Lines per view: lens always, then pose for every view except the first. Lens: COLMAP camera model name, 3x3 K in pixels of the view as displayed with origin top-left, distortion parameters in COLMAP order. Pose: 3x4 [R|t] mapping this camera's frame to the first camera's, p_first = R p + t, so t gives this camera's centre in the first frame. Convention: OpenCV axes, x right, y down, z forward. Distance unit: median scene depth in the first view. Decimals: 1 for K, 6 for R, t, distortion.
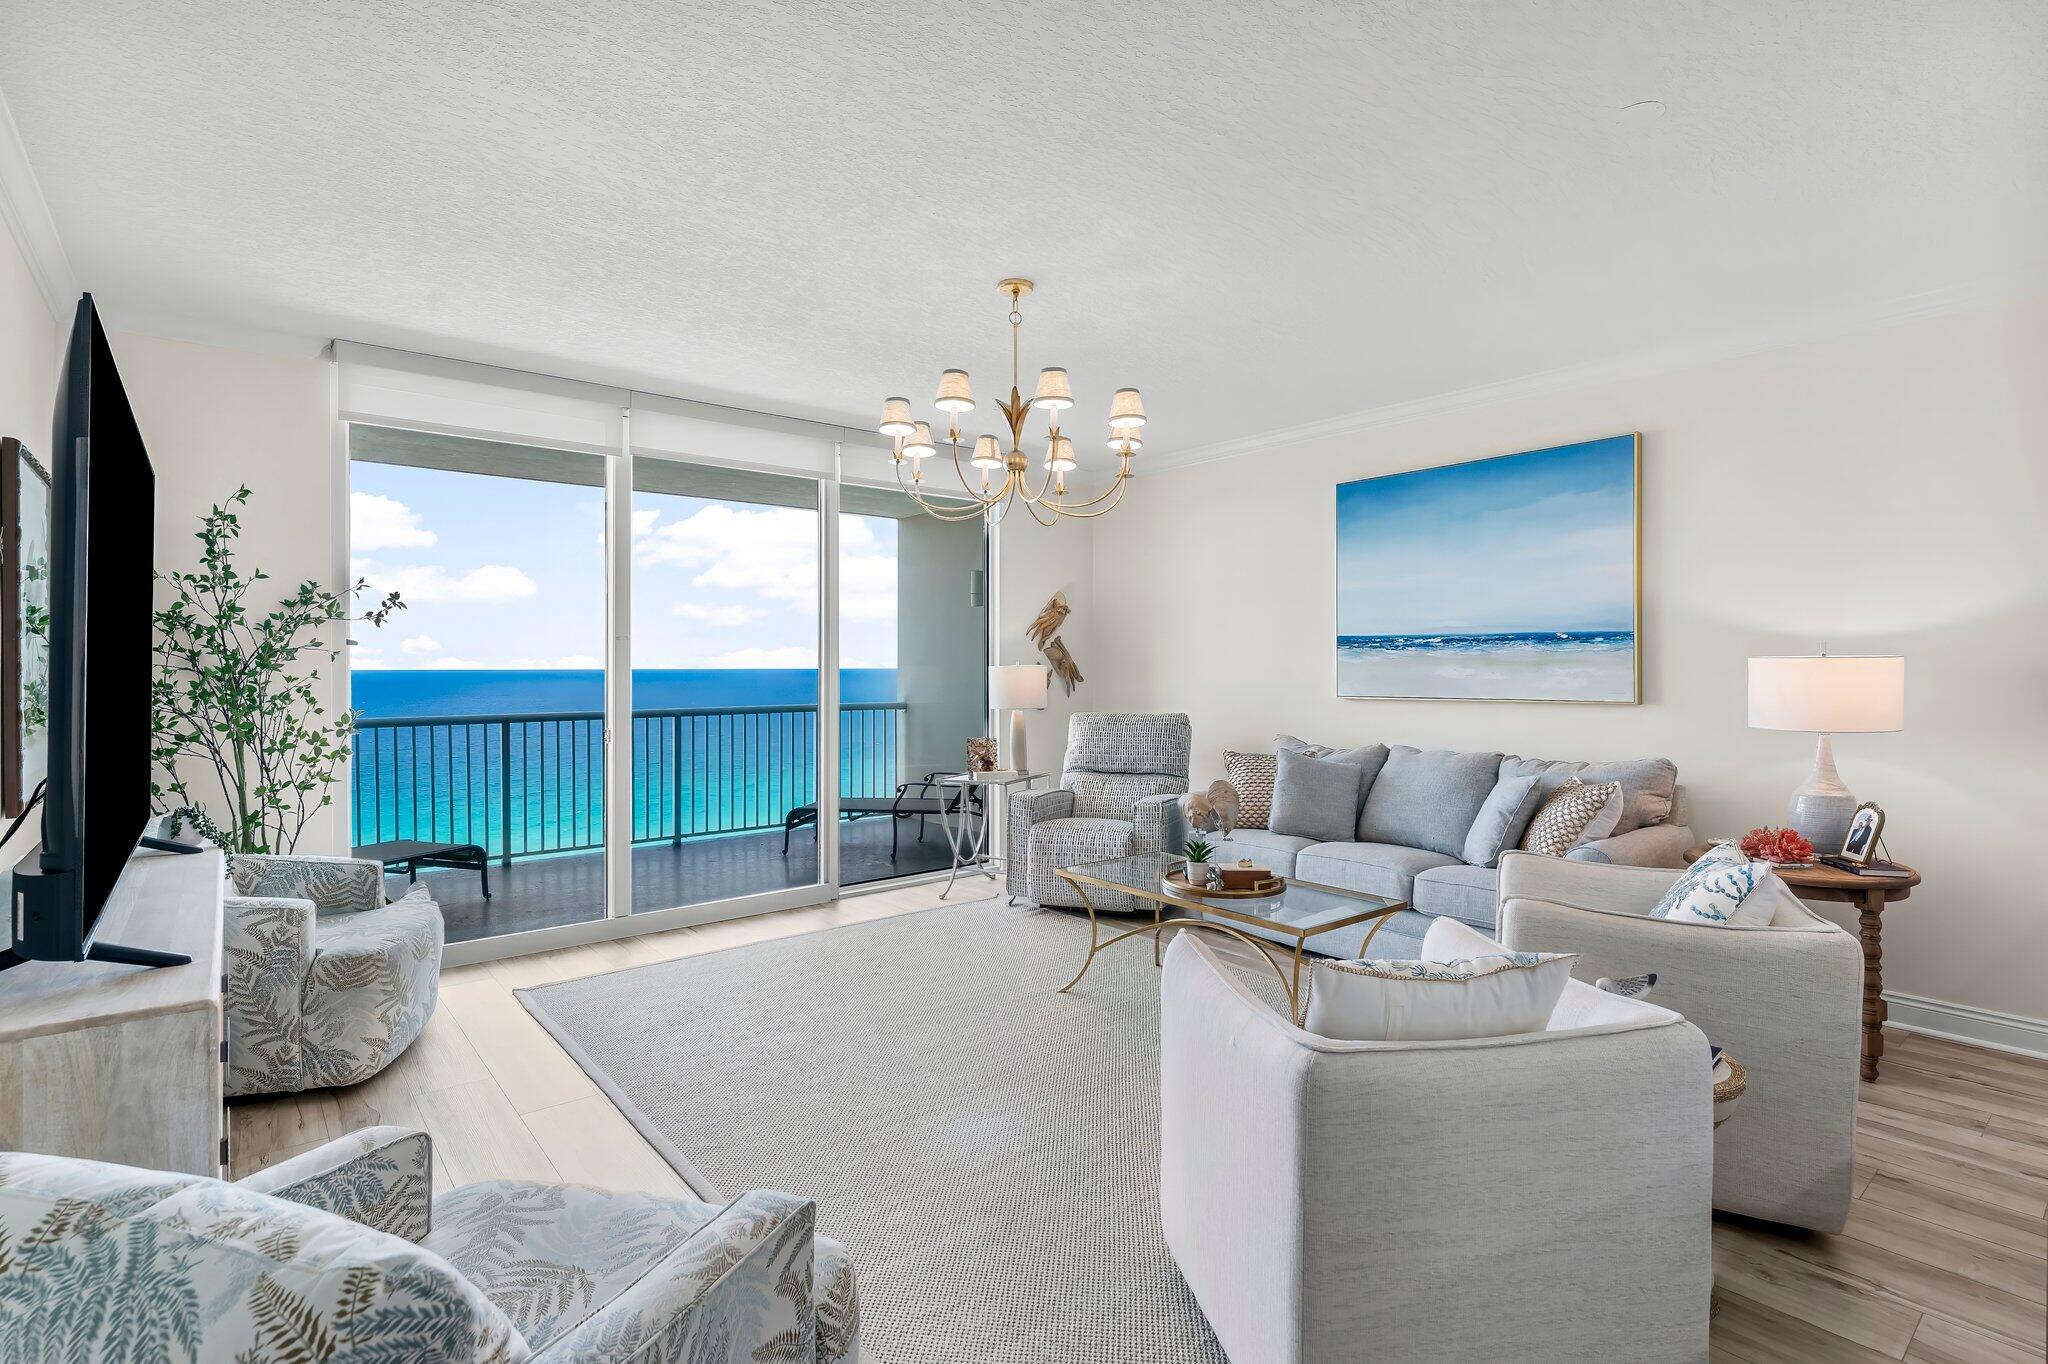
lens RADIAL K [[963.0, 0, 1013.8], [0, 963.0, 675.9], [0, 0, 1]] dist [-0.001848, -0.001296]
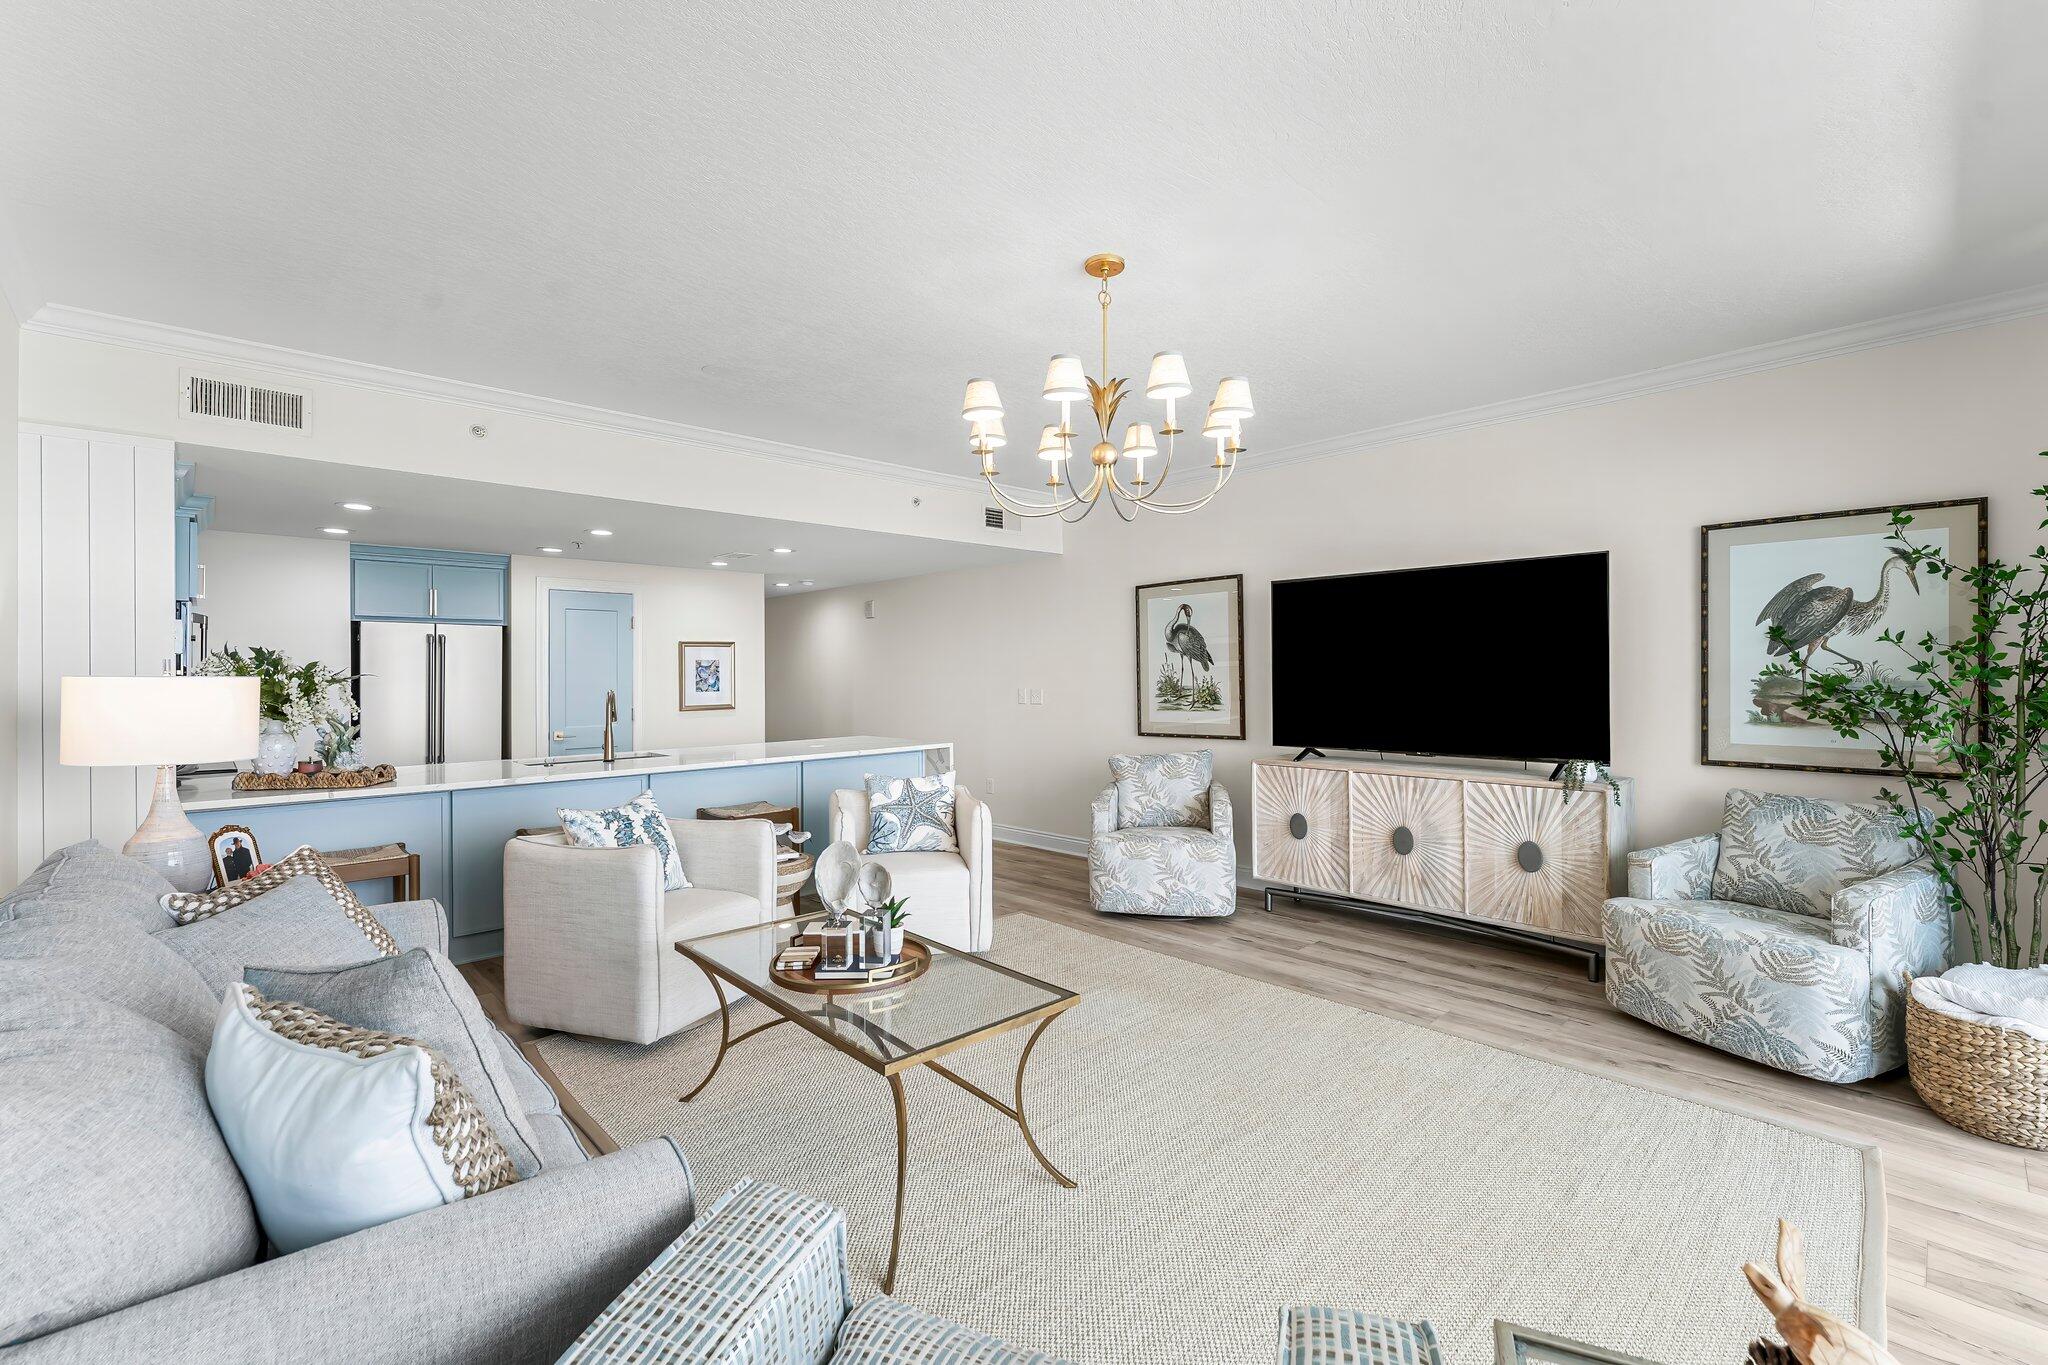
lens RADIAL K [[882.2, 0, 1007.0], [0, 882.2, 676.8], [0, 0, 1]] dist [0.000329, -0.000477]
pose [[-0.999223, 0.007902, -0.038623, 0.102118], [0.007497, 0.999915, 0.010627, -0.016993], [0.038703, 0.010329, -0.999197, 1.482141]]
